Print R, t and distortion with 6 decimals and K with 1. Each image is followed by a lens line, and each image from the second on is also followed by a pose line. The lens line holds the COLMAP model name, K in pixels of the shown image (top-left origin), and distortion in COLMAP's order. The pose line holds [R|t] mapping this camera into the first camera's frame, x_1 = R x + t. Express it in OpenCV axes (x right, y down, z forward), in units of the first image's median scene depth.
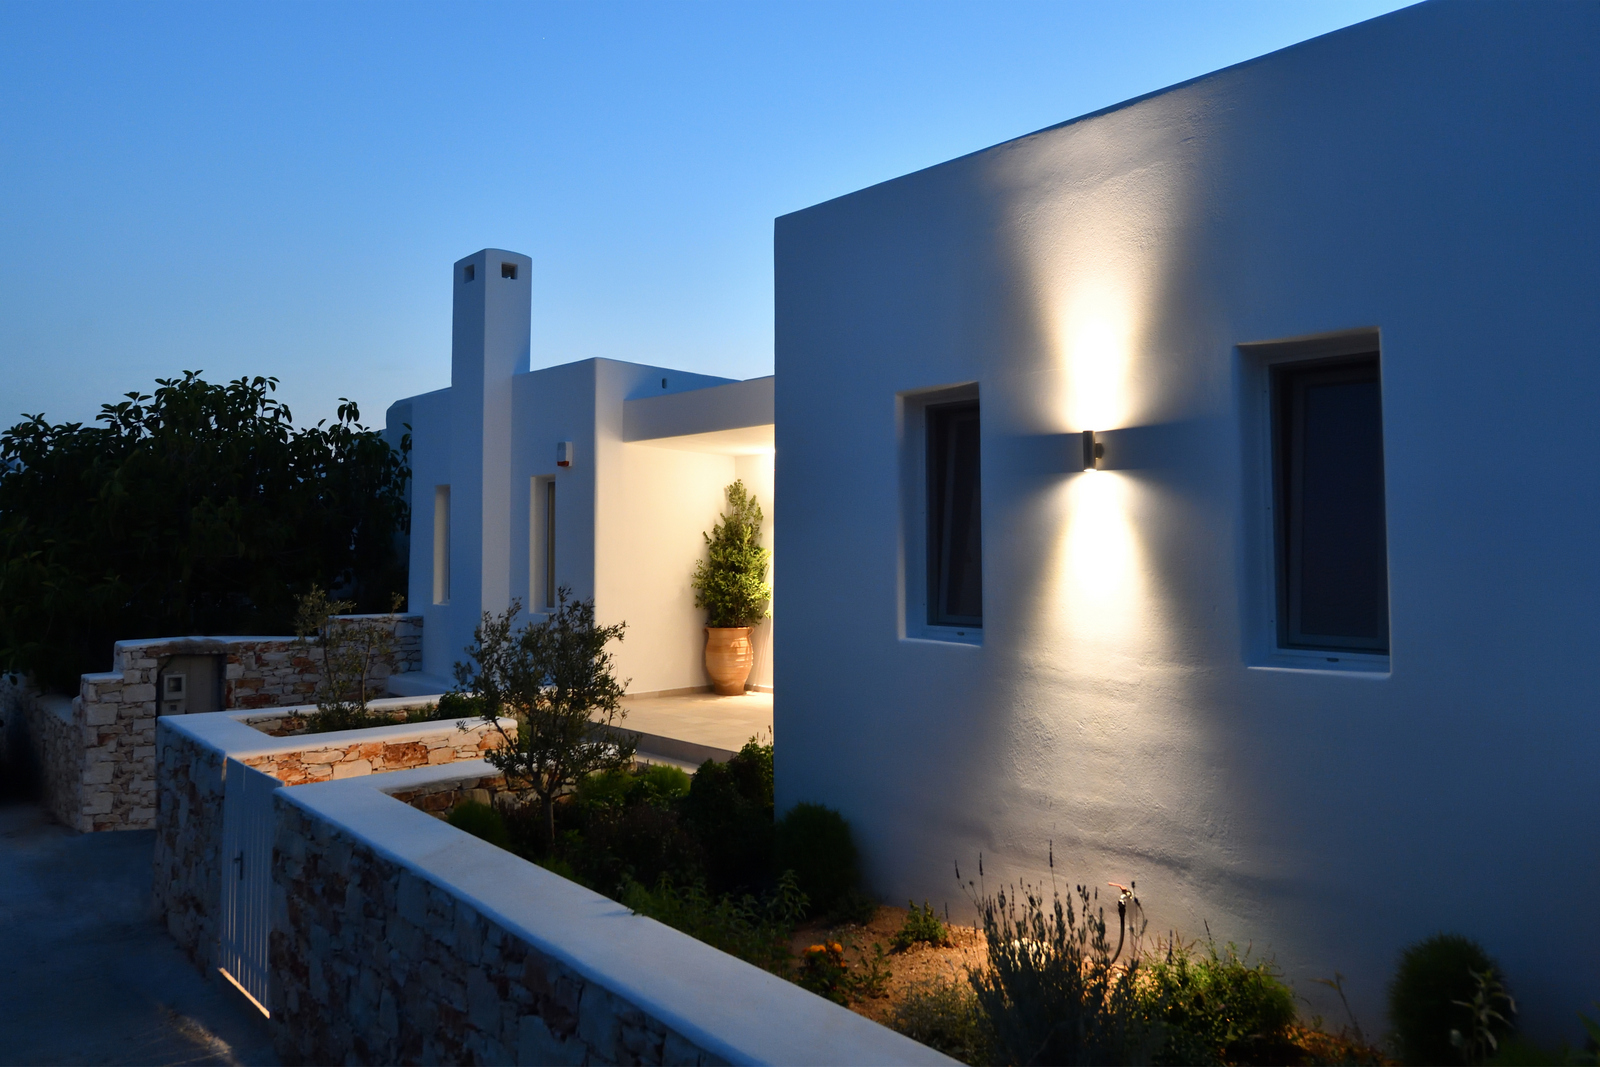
lens RADIAL K [[1100.9, 0, 798.9], [0, 1100.9, 526.3], [0, 0, 1]] dist [-0.003294, -0.003654]
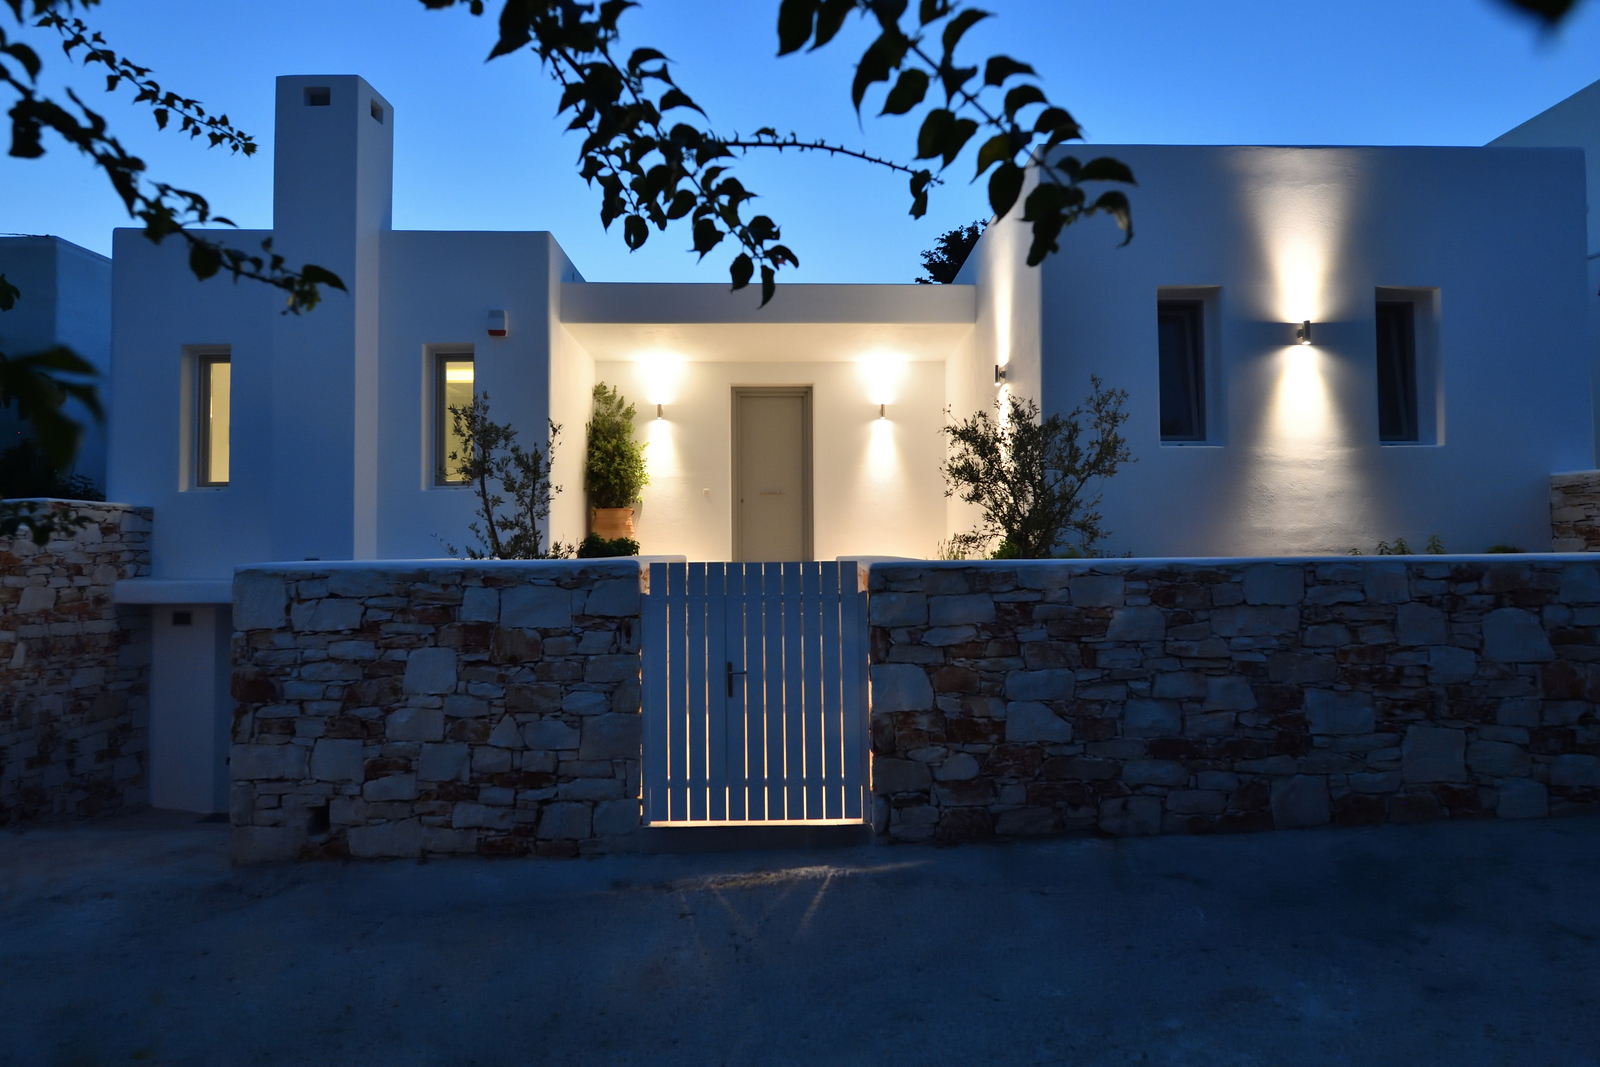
lens RADIAL K [[778.9, 0, 800.4], [0, 778.9, 540.6], [0, 0, 1]] dist [-0.002569, 0.000338]
pose [[0.664685, -0.005451, 0.747104, -1.223051], [-0.006923, 0.999886, 0.013454, 0.257453], [-0.747092, -0.014115, 0.664571, 0.751950]]
